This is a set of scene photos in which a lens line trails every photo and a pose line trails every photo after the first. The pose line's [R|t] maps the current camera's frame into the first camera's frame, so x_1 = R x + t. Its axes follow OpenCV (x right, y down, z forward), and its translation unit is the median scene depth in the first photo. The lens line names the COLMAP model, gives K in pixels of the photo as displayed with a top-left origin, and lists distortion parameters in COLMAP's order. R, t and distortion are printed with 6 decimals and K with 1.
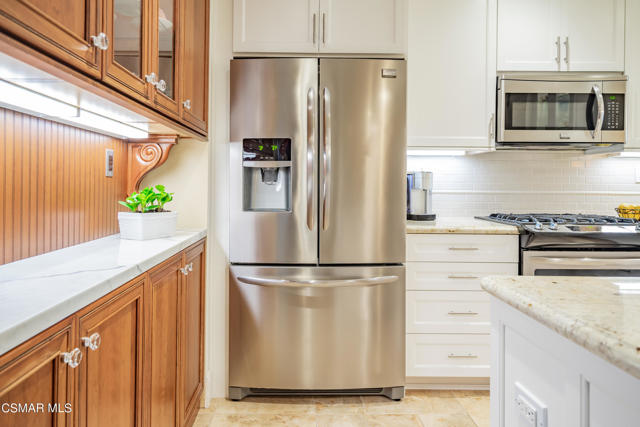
lens RADIAL K [[438.8, 0, 293.6], [0, 438.8, 182.7], [0, 0, 1]] dist [0.009840, -0.000267]
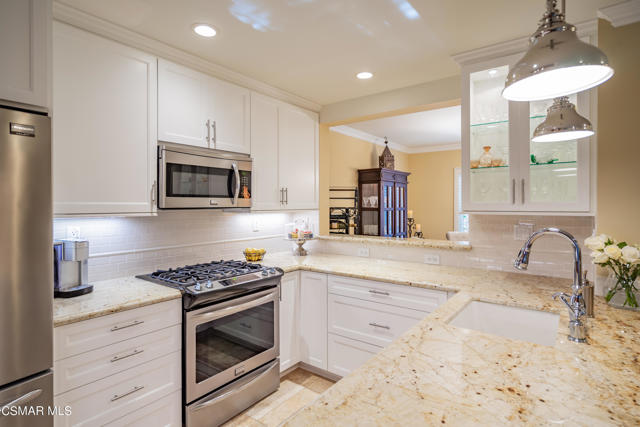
lens RADIAL K [[337.5, 0, 322.5], [0, 337.5, 205.4], [0, 0, 1]] dist [0.003983, 0.000264]
pose [[0.601412, -0.011216, 0.798860, 0.050870], [0.005901, 0.999937, 0.009596, -0.105292], [-0.798917, -0.001058, 0.601440, 0.199416]]
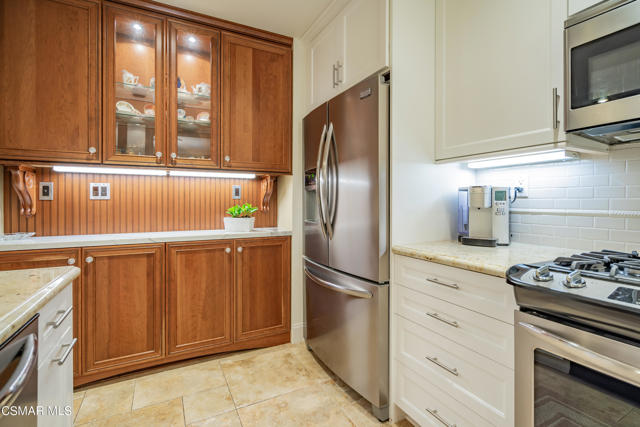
lens RADIAL K [[296.5, 0, 325.3], [0, 296.5, 200.8], [0, 0, 1]] dist [0.000280, 0.000680]
pose [[0.464370, -0.011779, -0.885563, 0.684902], [0.006847, 0.999929, -0.009709, 0.005899], [0.885615, -0.001555, 0.464417, 0.514967]]
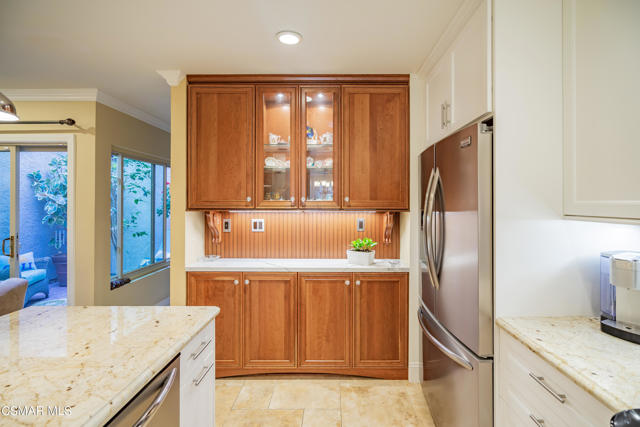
lens RADIAL K [[298.9, 0, 341.9], [0, 298.9, 199.2], [0, 0, 1]] dist [0.001058, 0.000436]
pose [[0.006648, -0.016856, -0.999836, 0.743120], [0.002194, 0.999856, -0.016842, -0.103889], [0.999975, -0.002081, 0.006684, 0.633772]]
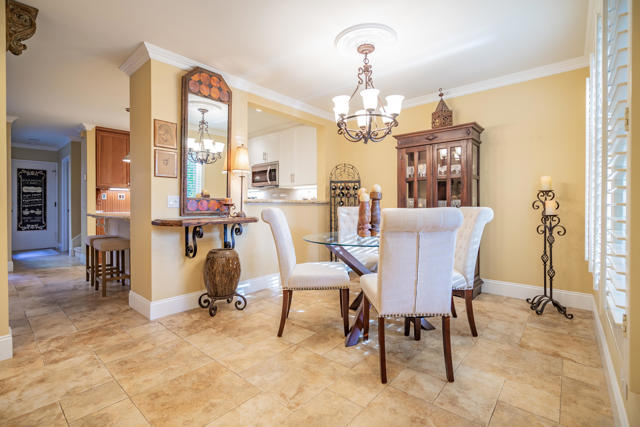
lens RADIAL K [[294.0, 0, 318.5], [0, 294.0, 209.8], [0, 0, 1]] dist [-0.003622, 0.000125]
pose [[0.746329, -0.001652, -0.665575, 2.303700], [0.009511, 0.999921, 0.008184, 0.063348], [0.665509, -0.012439, 0.746286, -0.309244]]
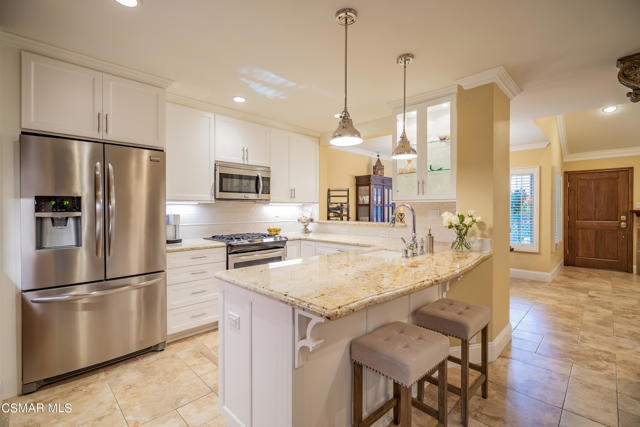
lens RADIAL K [[294.0, 0, 318.5], [0, 294.0, 209.8], [0, 0, 1]] dist [-0.003622, 0.000125]
pose [[0.705884, -0.010458, 0.708250, -0.120248], [0.003221, 0.999928, 0.011555, -0.057287], [-0.708320, -0.005875, 0.705867, -0.207547]]
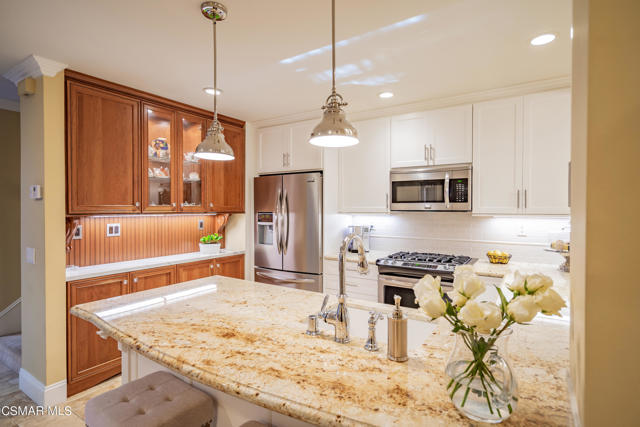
lens RADIAL K [[324.1, 0, 320.0], [0, 324.1, 213.5], [0, 0, 1]] dist [0.000611, -0.000436]
pose [[0.842429, 0.002650, -0.538800, 0.926011], [0.007210, 0.999843, 0.016191, -0.102439], [0.538758, -0.017524, 0.842278, -0.215290]]
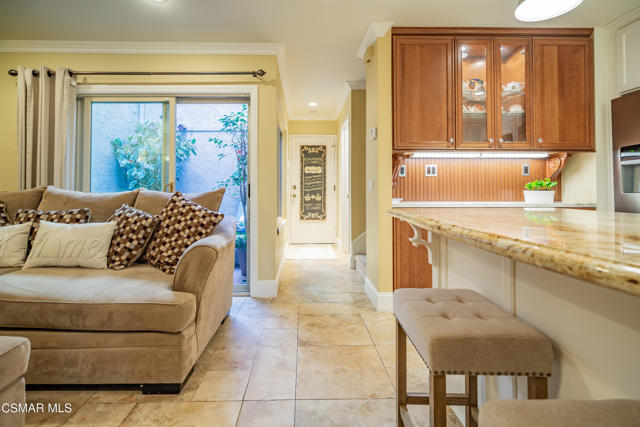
lens RADIAL K [[298.3, 0, 311.8], [0, 298.3, 184.2], [0, 0, 1]] dist [0.001243, 0.000643]
pose [[0.030115, -0.031918, -0.999037, 0.802462], [0.005308, 0.999481, -0.031772, 0.052365], [0.999532, -0.004346, 0.030269, -0.127799]]
